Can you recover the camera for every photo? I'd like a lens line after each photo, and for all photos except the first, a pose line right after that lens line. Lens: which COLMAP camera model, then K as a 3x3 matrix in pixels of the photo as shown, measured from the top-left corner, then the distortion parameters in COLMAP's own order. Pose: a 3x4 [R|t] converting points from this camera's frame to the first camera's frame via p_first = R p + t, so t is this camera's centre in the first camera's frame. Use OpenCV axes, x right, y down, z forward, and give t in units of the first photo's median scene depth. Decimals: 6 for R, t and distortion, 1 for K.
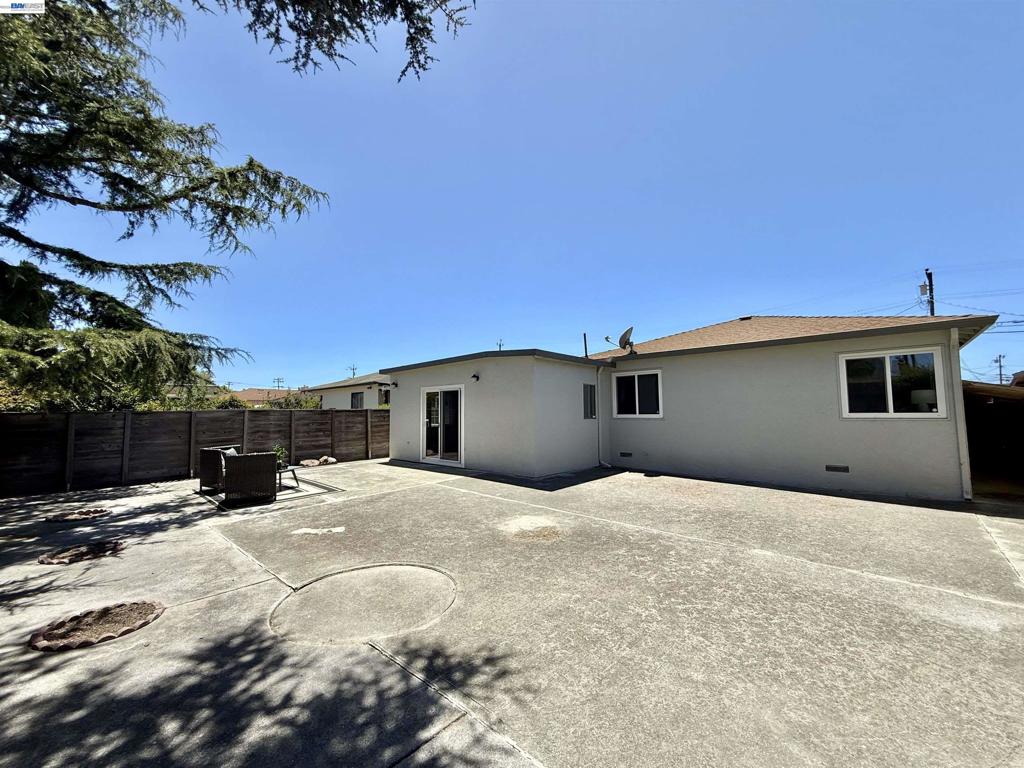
lens RADIAL K [[409.5, 0, 508.8], [0, 409.5, 385.1], [0, 0, 1]] dist [0.000483, -0.000441]
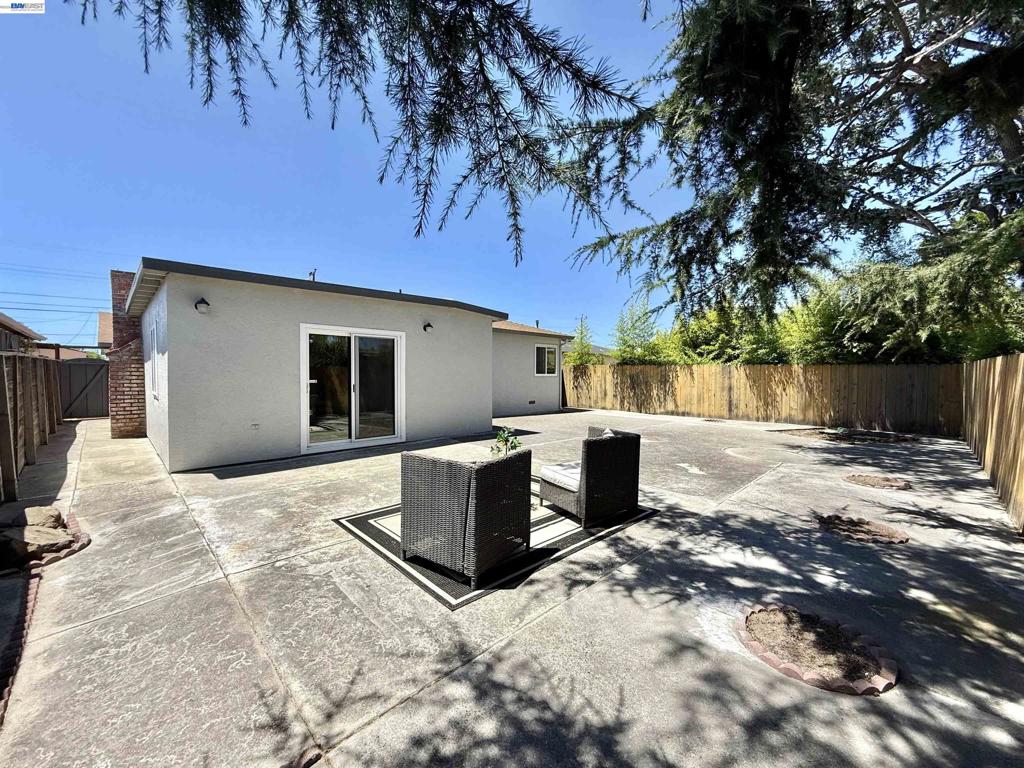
lens RADIAL K [[409.5, 0, 508.6], [0, 409.5, 388.1], [0, 0, 1]] dist [0.000483, -0.000441]
pose [[0.026331, -0.026290, 0.999307, -0.875671], [-0.073769, 0.996877, 0.028170, 0.064909], [-0.996928, -0.074459, 0.024310, 0.791670]]
